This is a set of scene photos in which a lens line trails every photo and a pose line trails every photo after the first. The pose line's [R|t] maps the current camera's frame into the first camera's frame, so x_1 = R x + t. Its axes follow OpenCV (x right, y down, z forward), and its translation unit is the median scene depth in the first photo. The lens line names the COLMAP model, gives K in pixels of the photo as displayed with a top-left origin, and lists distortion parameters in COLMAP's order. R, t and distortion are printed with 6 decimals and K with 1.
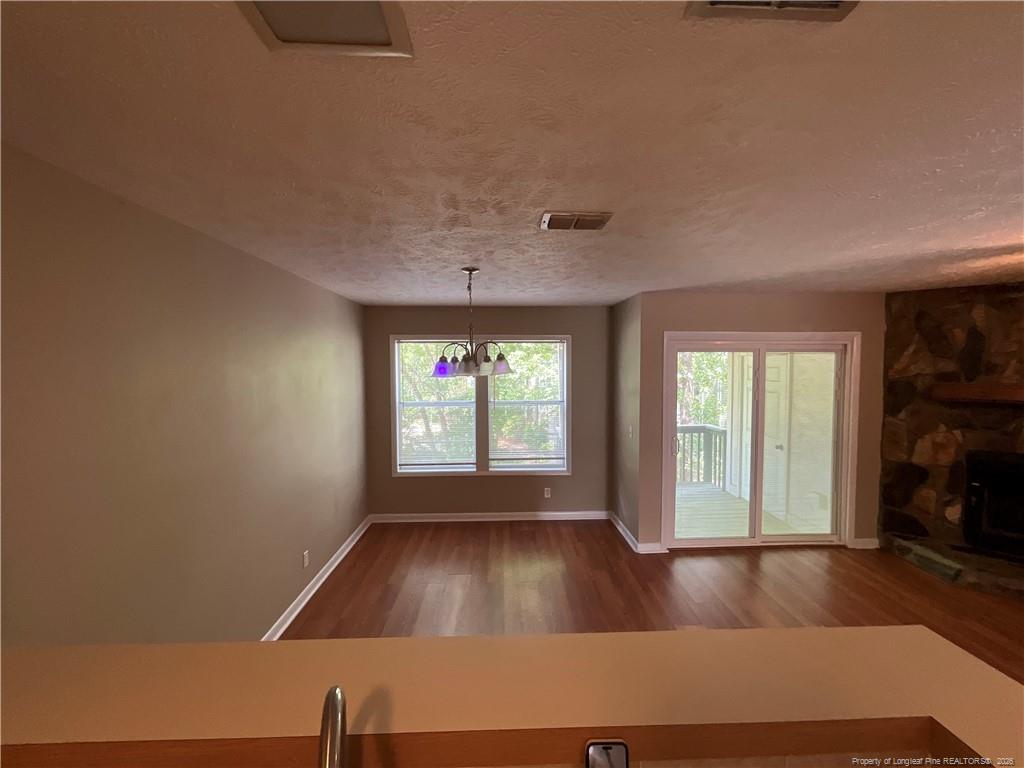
lens RADIAL K [[417.6, 0, 512.0], [0, 417.6, 384.0], [0, 0, 1]] dist [0.000434, 0.000285]
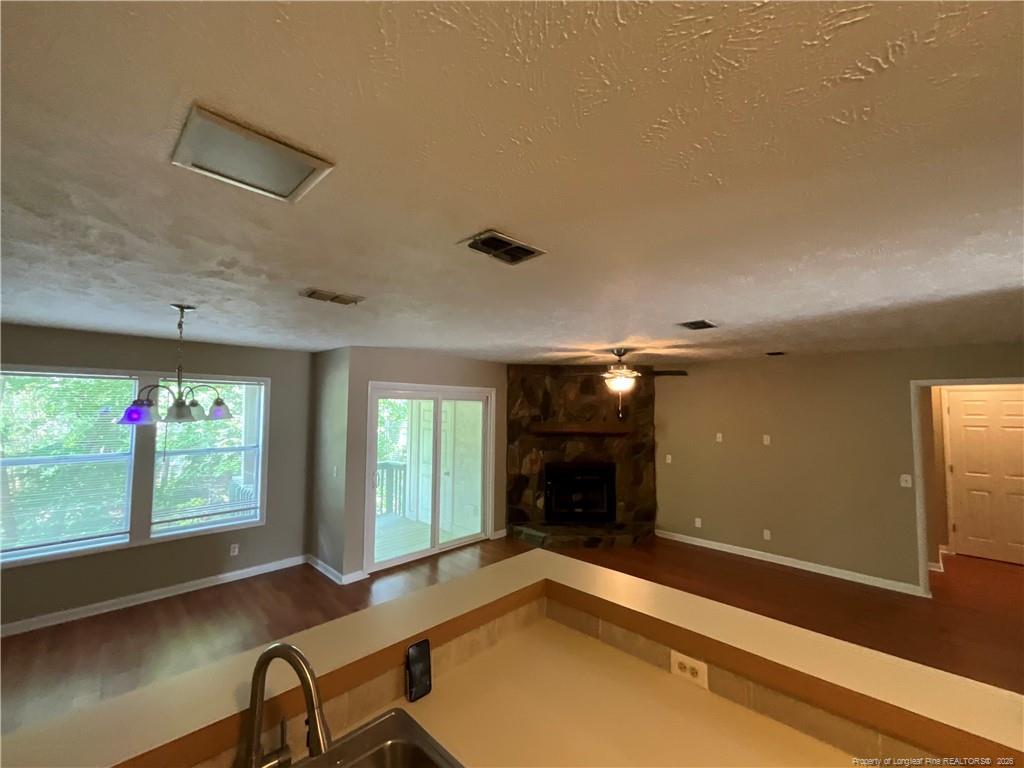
lens RADIAL K [[417.6, 0, 512.0], [0, 417.6, 384.0], [0, 0, 1]] dist [0.000434, 0.000285]
pose [[0.723491, 0.048840, 0.688604, -0.146170], [0.018902, 0.995719, -0.090483, -0.004465], [-0.690075, 0.078480, 0.719470, -0.112850]]
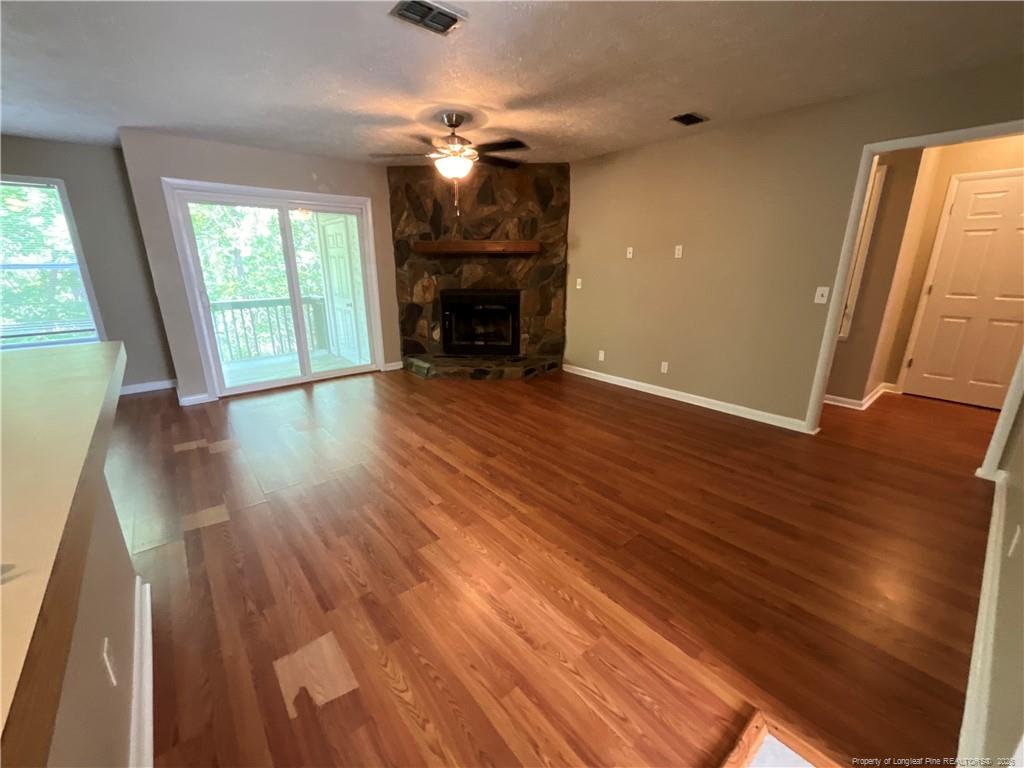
lens RADIAL K [[417.6, 0, 512.0], [0, 417.6, 384.0], [0, 0, 1]] dist [0.000434, 0.000285]
pose [[0.787179, -0.171693, 0.592343, 0.337344], [0.026097, 0.968880, 0.246153, 0.114095], [-0.616172, -0.178308, 0.767163, -0.299694]]
